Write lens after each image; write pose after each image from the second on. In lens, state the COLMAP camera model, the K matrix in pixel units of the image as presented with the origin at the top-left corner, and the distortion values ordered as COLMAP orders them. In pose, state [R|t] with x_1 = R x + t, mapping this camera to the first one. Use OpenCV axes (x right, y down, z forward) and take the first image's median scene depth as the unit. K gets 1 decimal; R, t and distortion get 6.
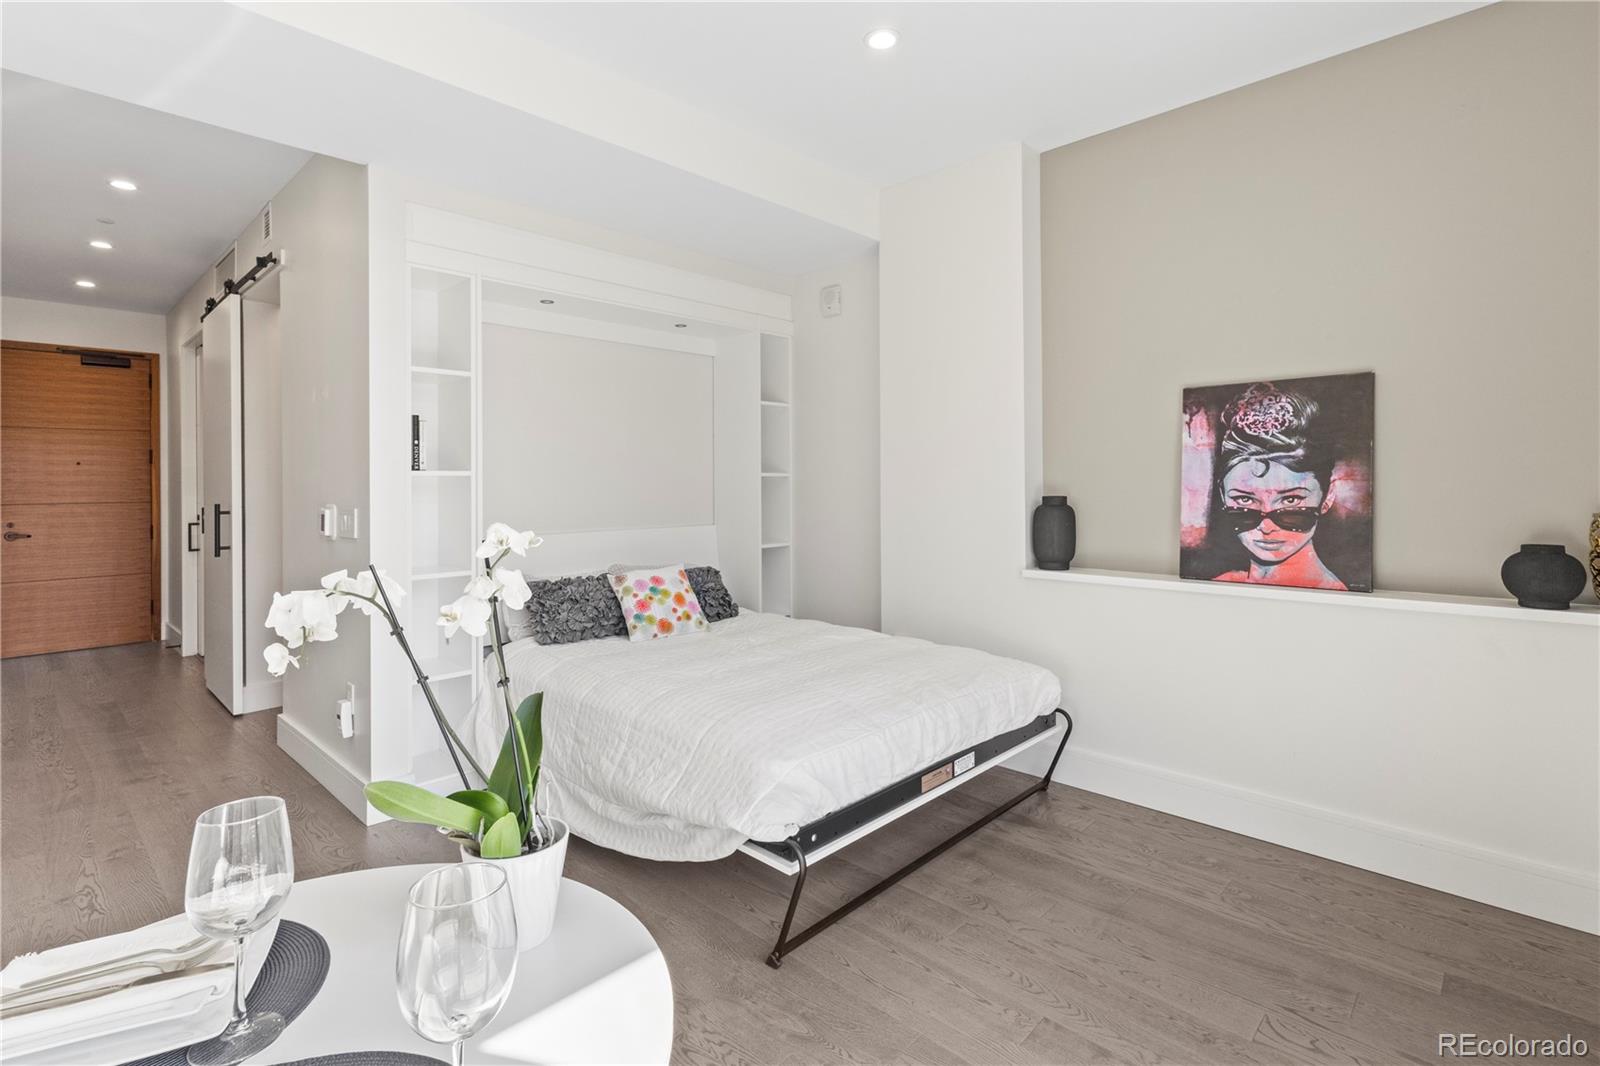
lens RADIAL K [[754.1, 0, 793.4], [0, 754.1, 485.0], [0, 0, 1]] dist [0.004632, -0.000594]
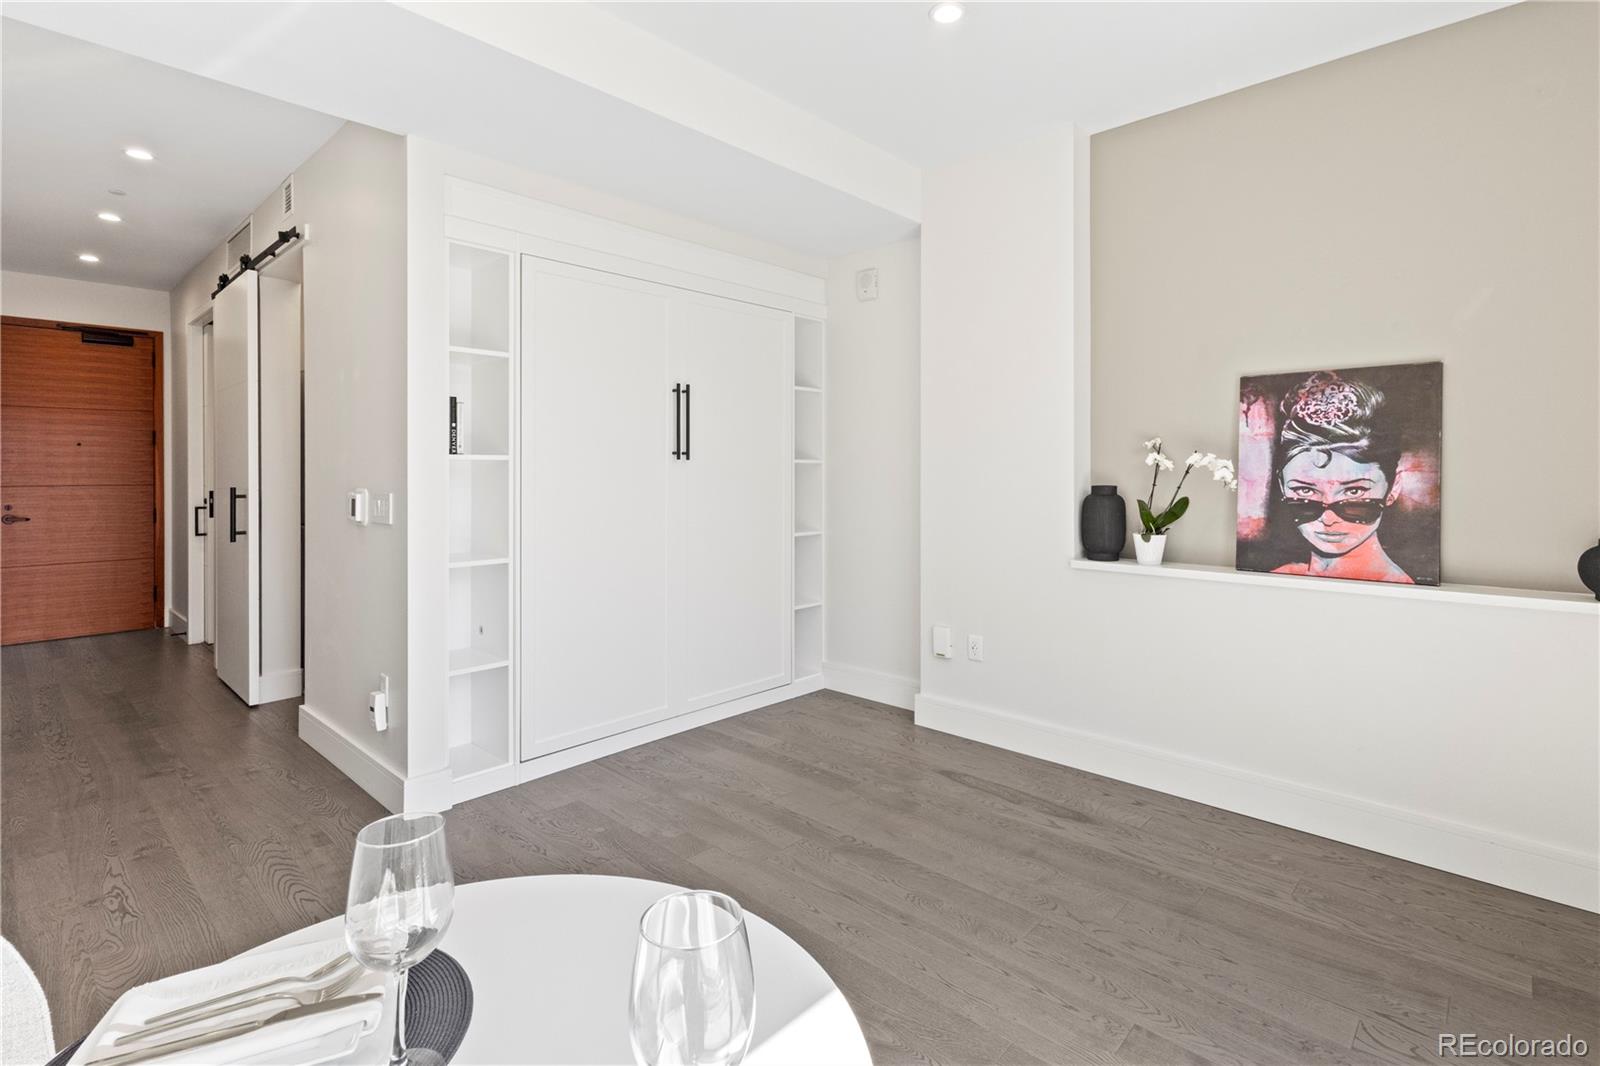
lens RADIAL K [[759.1, 0, 805.0], [0, 759.1, 476.2], [0, 0, 1]] dist [0.004528, -0.000294]
pose [[0.999828, 0.007411, 0.016988, -0.061348], [-0.007499, 0.999959, 0.005141, 0.000372], [-0.016949, -0.005267, 0.999842, 0.019980]]
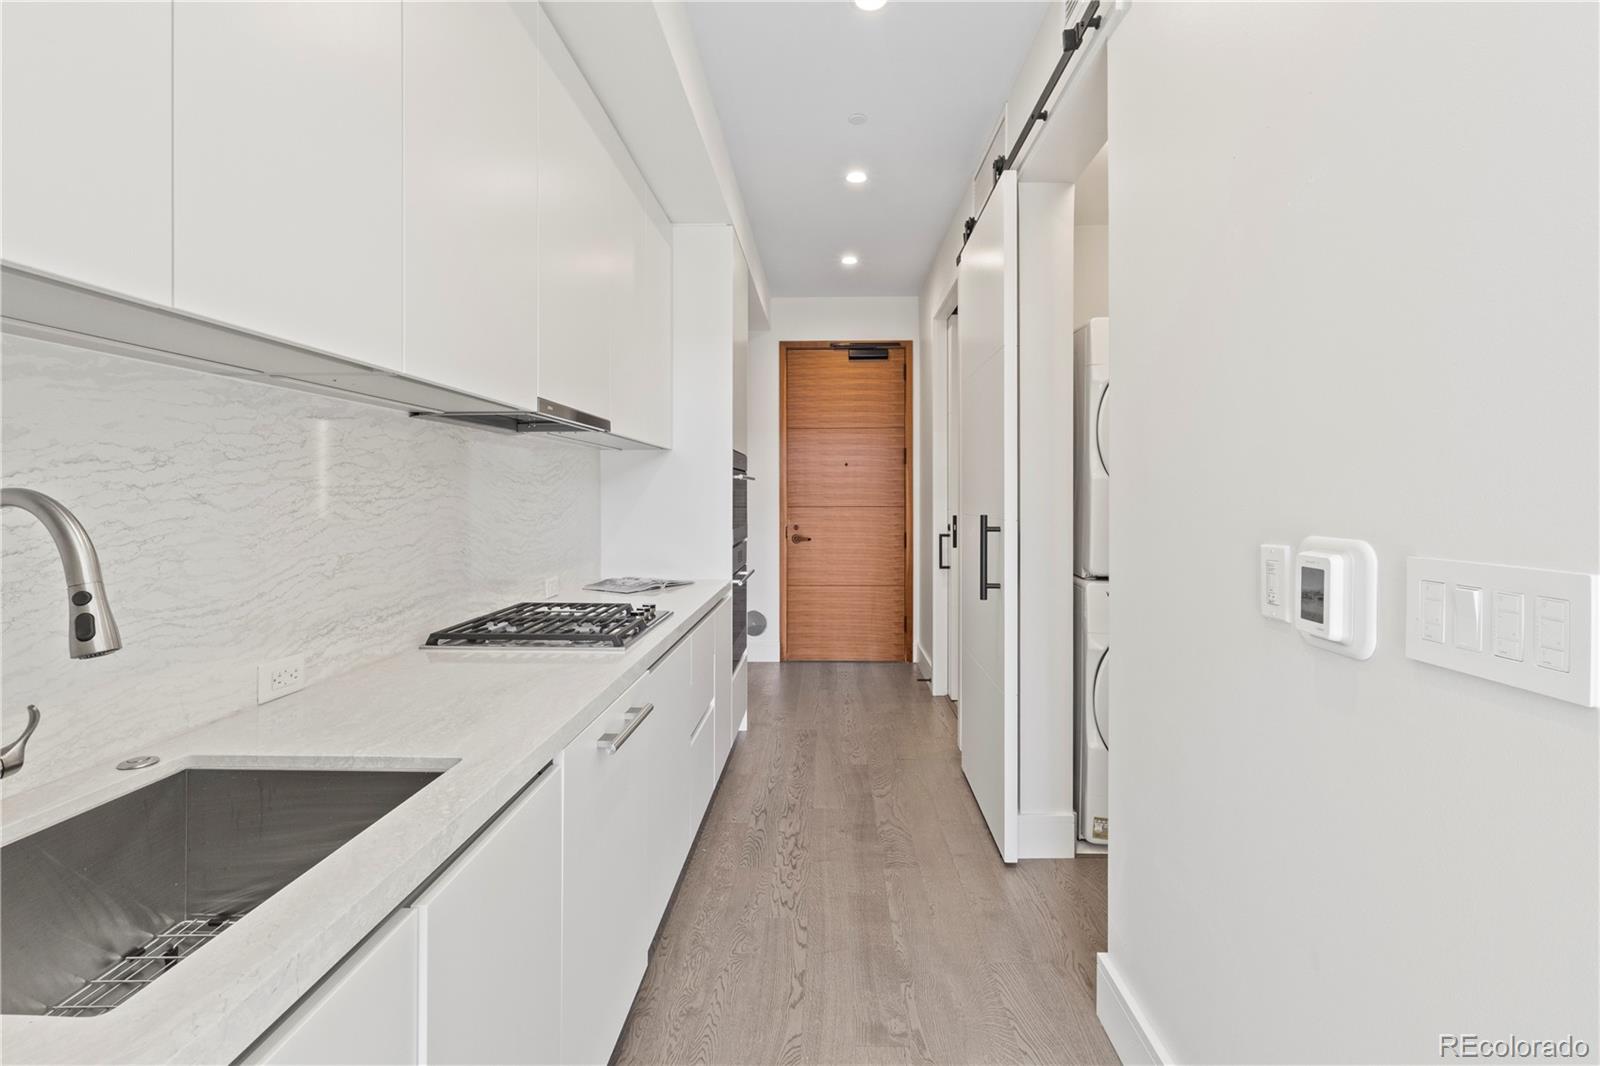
lens RADIAL K [[748.3, 0, 807.7], [0, 748.3, 494.9], [0, 0, 1]] dist [0.001095, 0.000409]
pose [[0.670825, 0.007523, -0.741577, -0.512886], [-0.004300, 0.999971, 0.006255, 0.006783], [0.741603, -0.001007, 0.670838, 0.610125]]
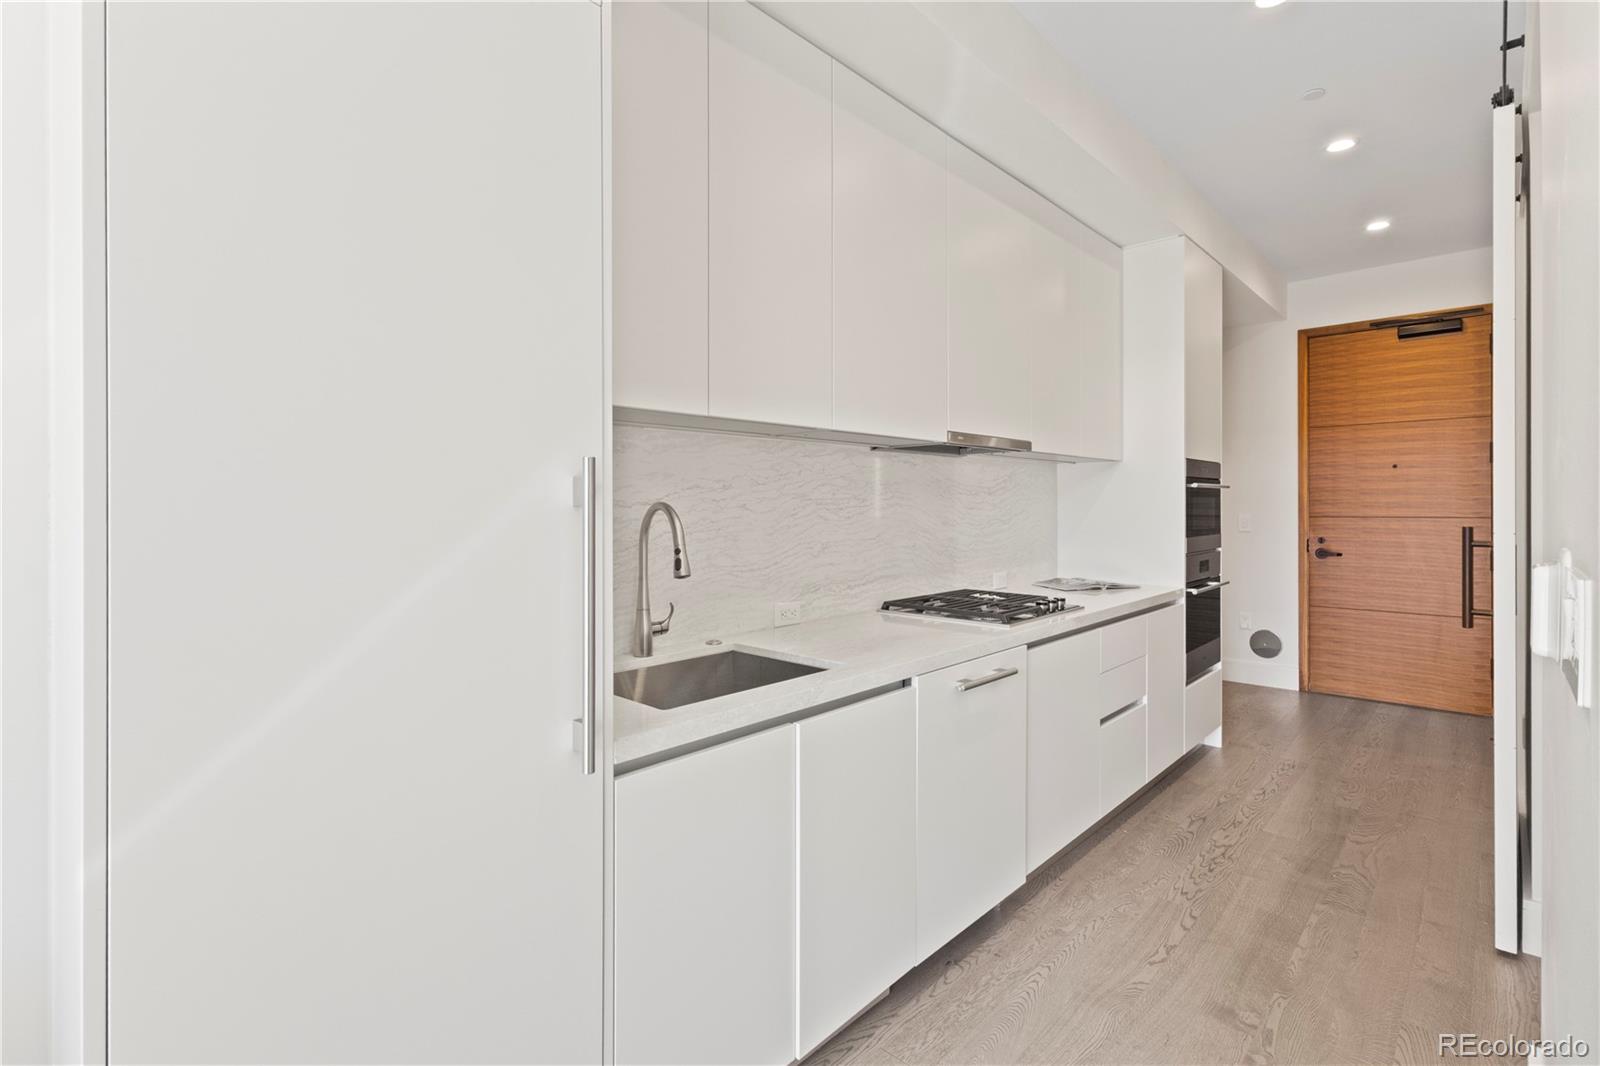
lens RADIAL K [[746.8, 0, 797.1], [0, 746.8, 503.7], [0, 0, 1]] dist [0.004528, 0.000312]
pose [[0.007753, 0.006985, -0.999946, -0.315229], [0.003305, 0.999970, 0.007010, 0.004994], [0.999964, -0.003359, 0.007729, 0.679422]]
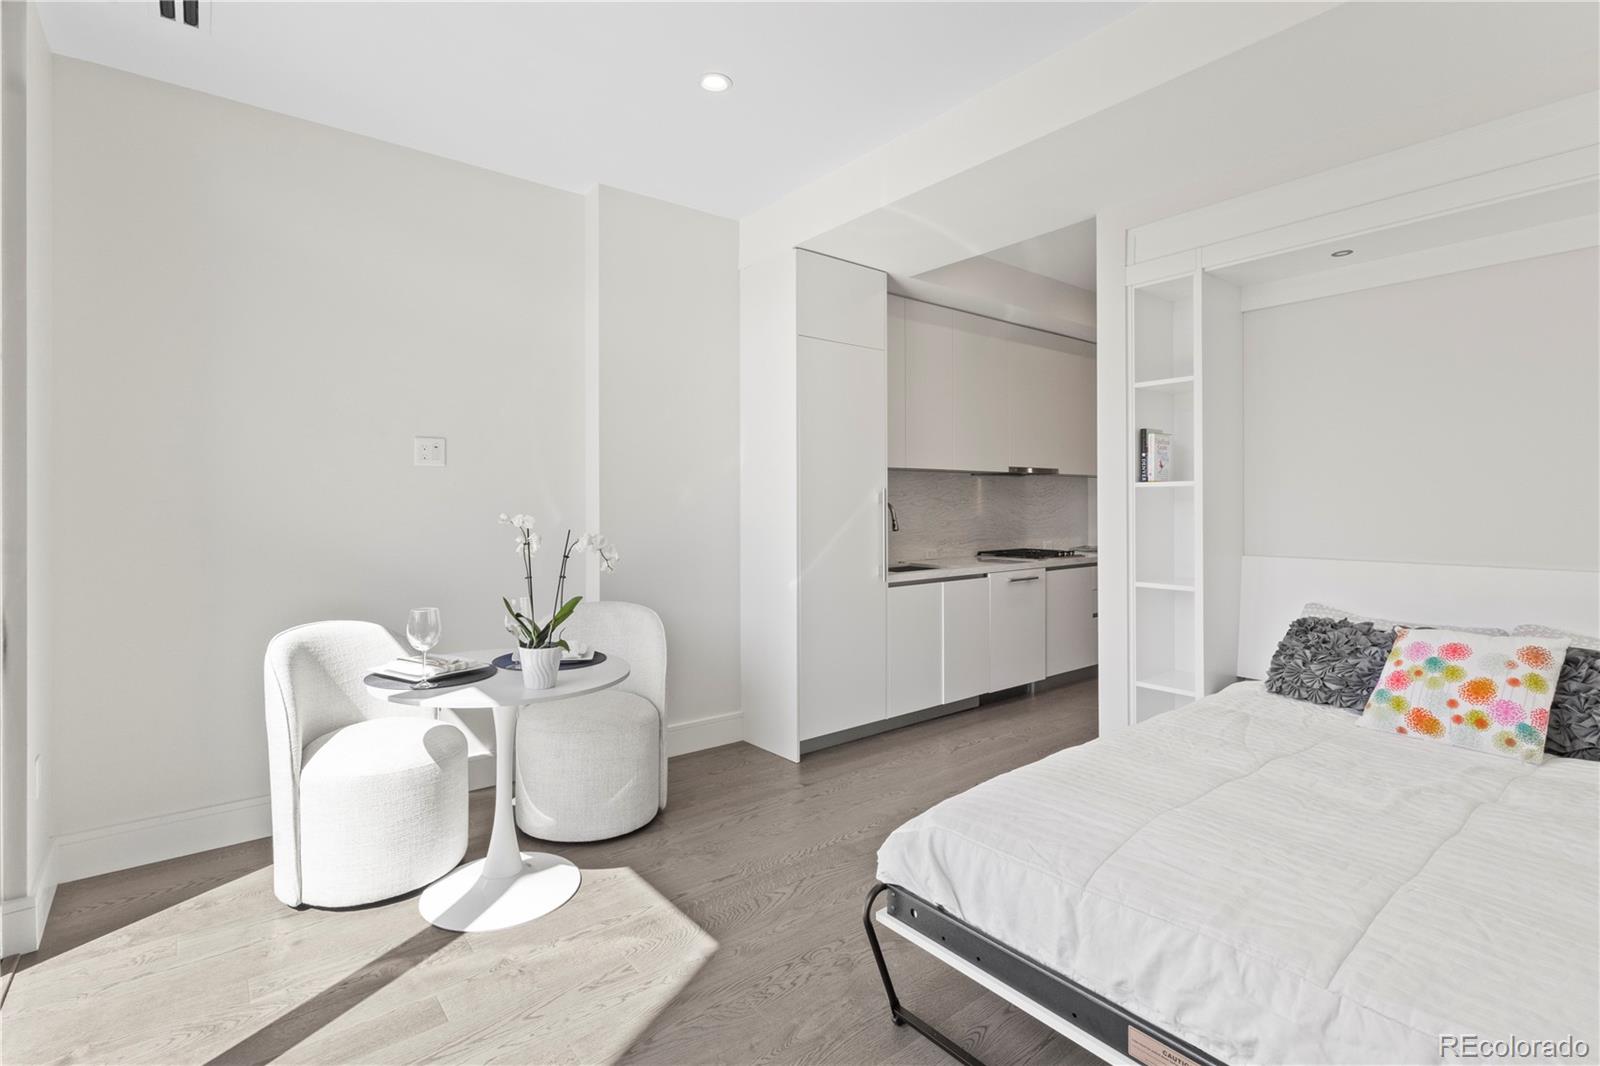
lens RADIAL K [[750.7, 0, 795.4], [0, 750.7, 493.7], [0, 0, 1]] dist [0.001806, 0.001095]
pose [[-0.131778, -0.005158, -0.991266, 0.541151], [0.005205, 0.999969, -0.005895, 0.000271], [0.991266, -0.005936, -0.131747, 0.601750]]
